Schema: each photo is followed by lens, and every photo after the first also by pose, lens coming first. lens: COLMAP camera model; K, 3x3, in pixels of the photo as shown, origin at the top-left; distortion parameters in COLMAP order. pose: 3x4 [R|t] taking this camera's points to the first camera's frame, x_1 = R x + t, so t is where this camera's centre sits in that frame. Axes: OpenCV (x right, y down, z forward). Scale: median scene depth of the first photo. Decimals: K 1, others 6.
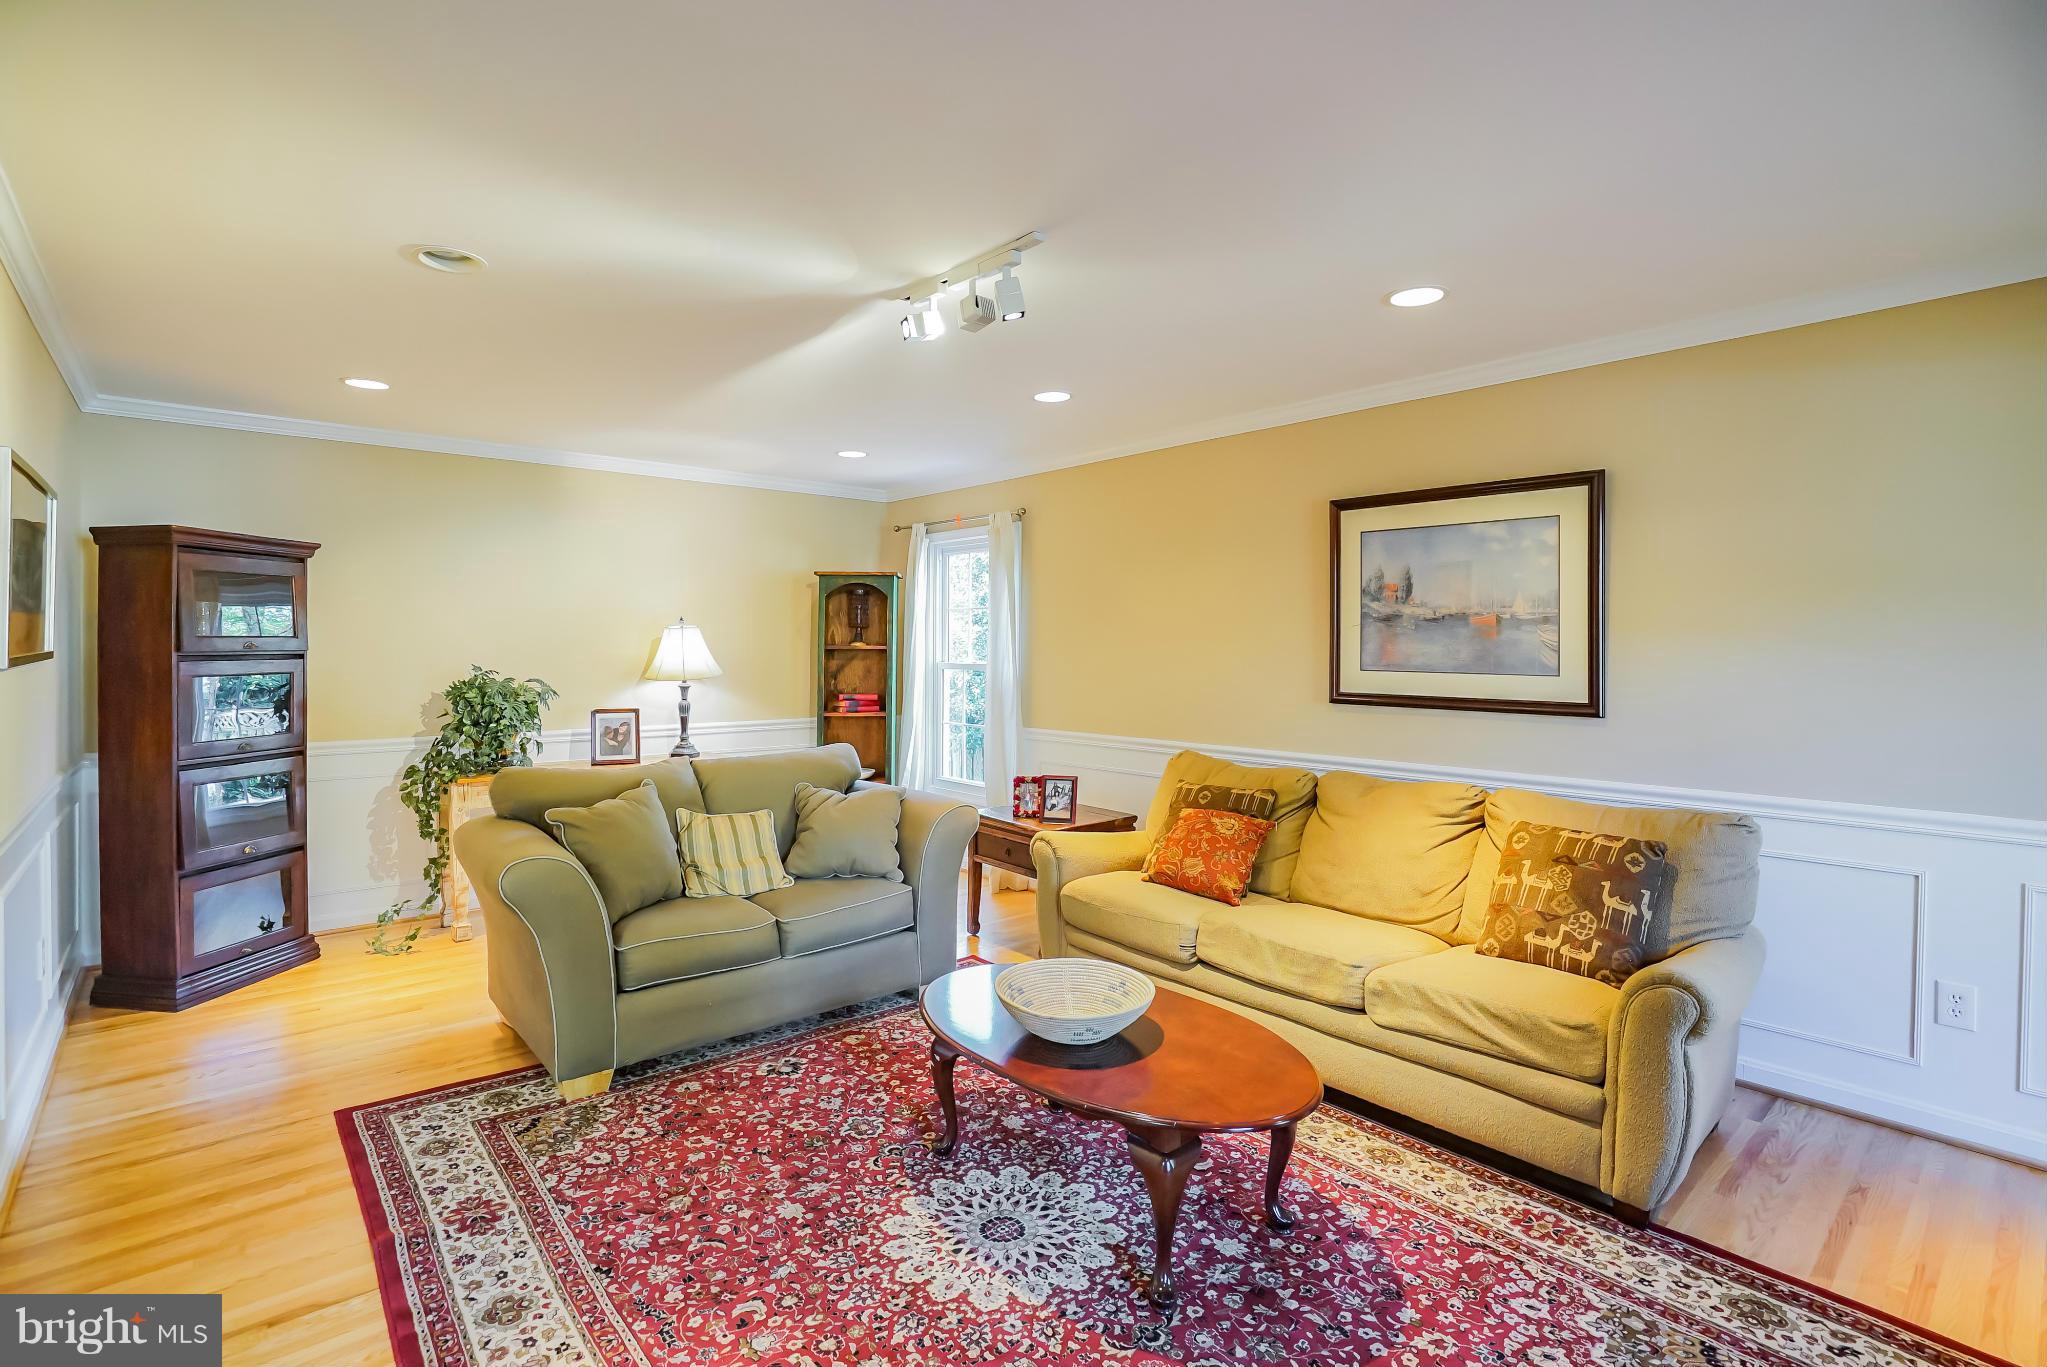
lens RADIAL K [[953.1, 0, 1033.4], [0, 953.1, 682.3], [0, 0, 1]] dist [-0.037723, 0.005727]
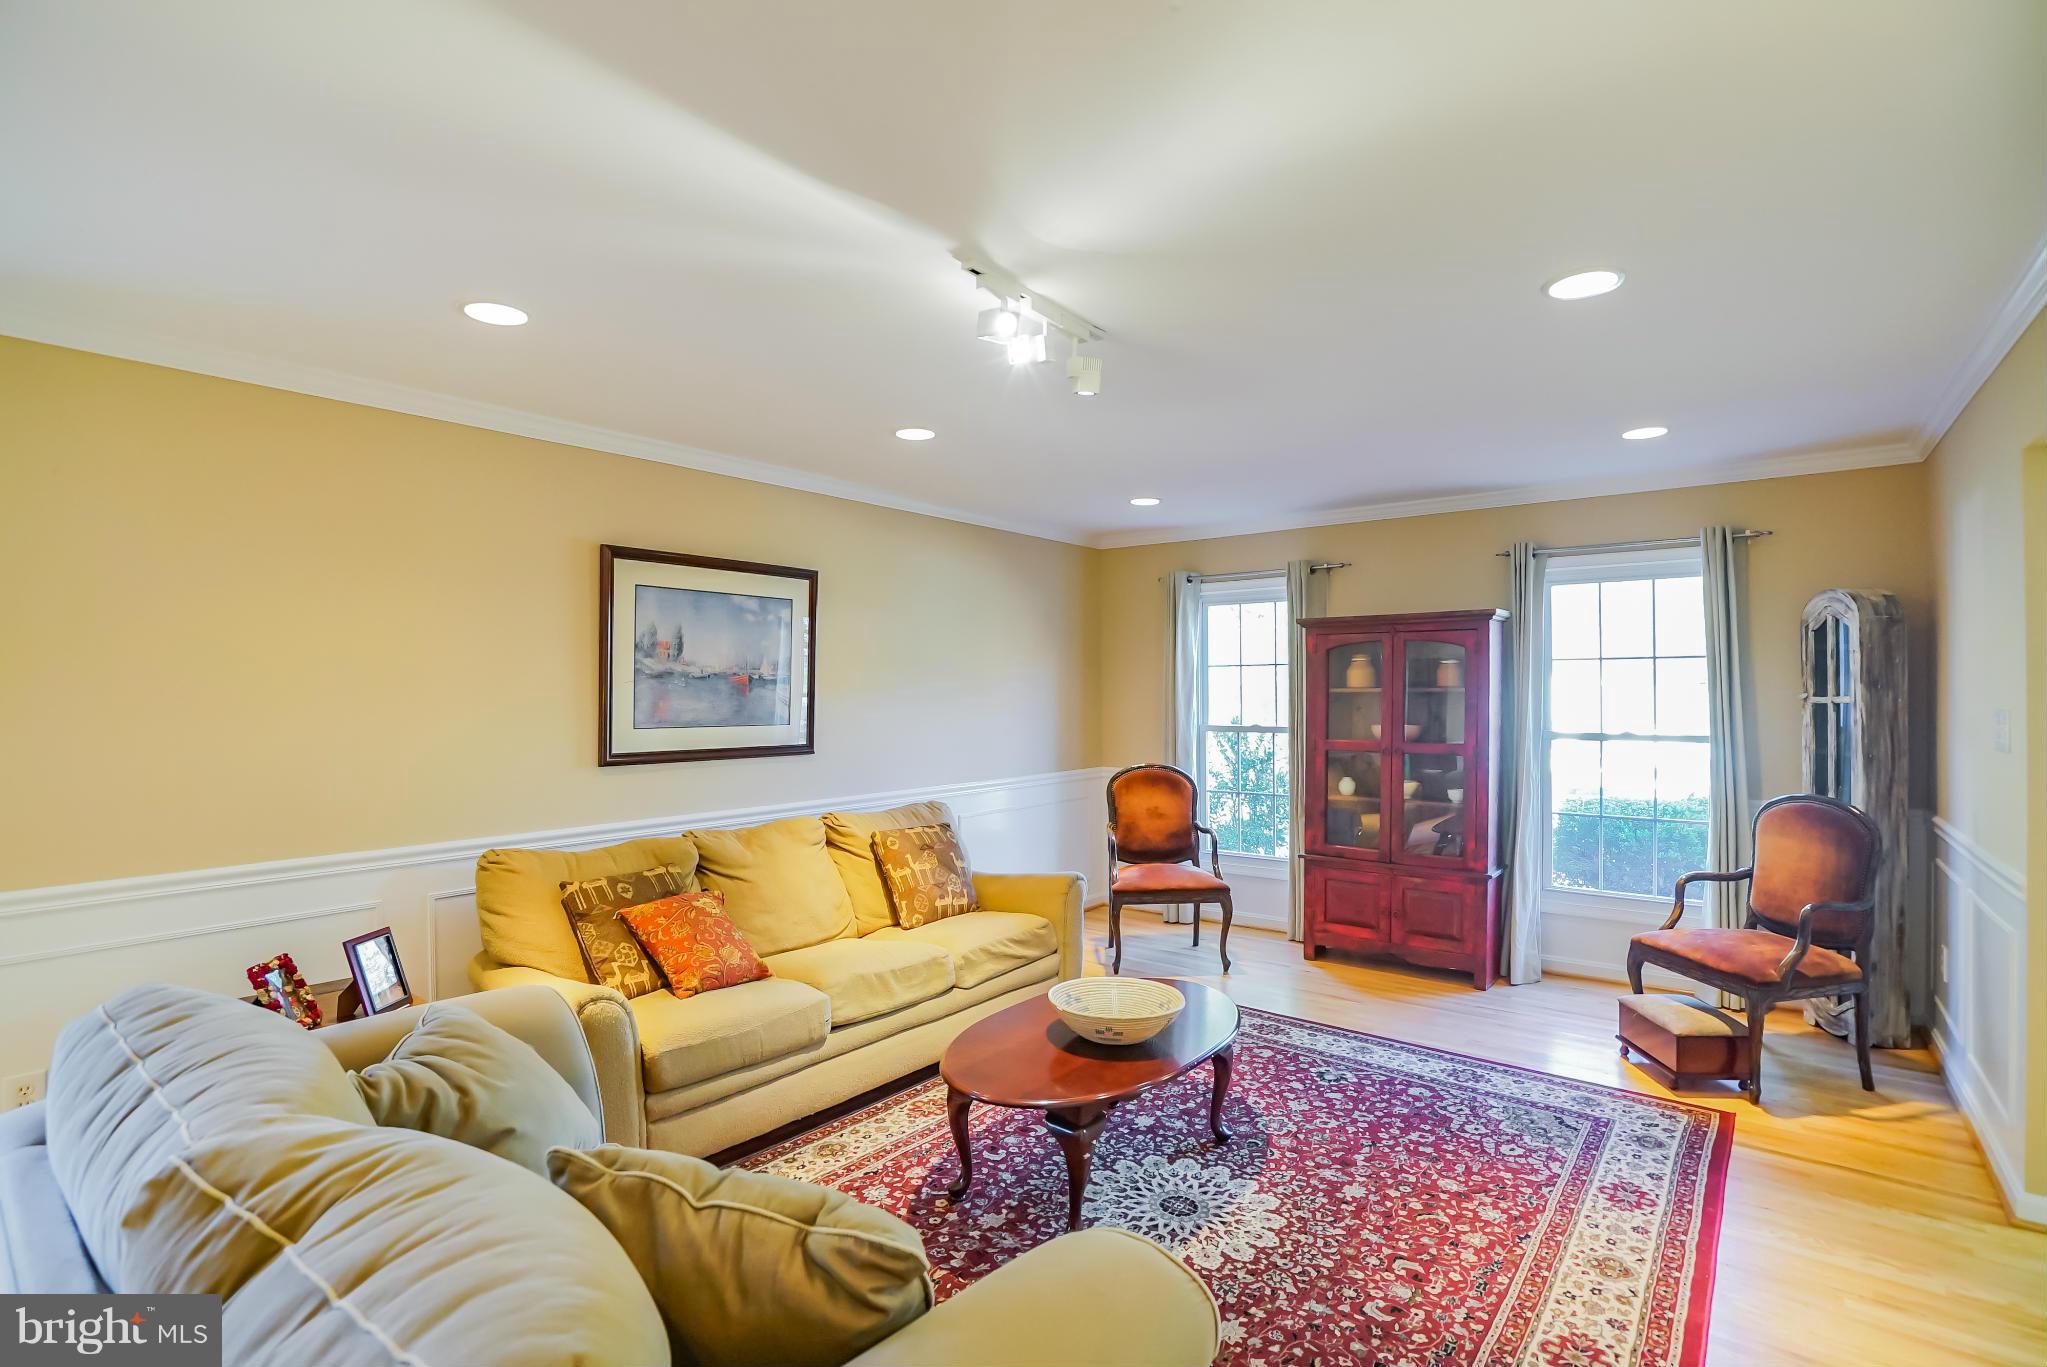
lens RADIAL K [[953.1, 0, 1012.0], [0, 953.1, 676.7], [0, 0, 1]] dist [-0.037723, 0.005727]
pose [[-0.155972, 0.019557, 0.987568, -0.796849], [0.043818, 0.998957, -0.012862, -0.043452], [-0.986789, 0.041267, -0.156666, 0.936802]]
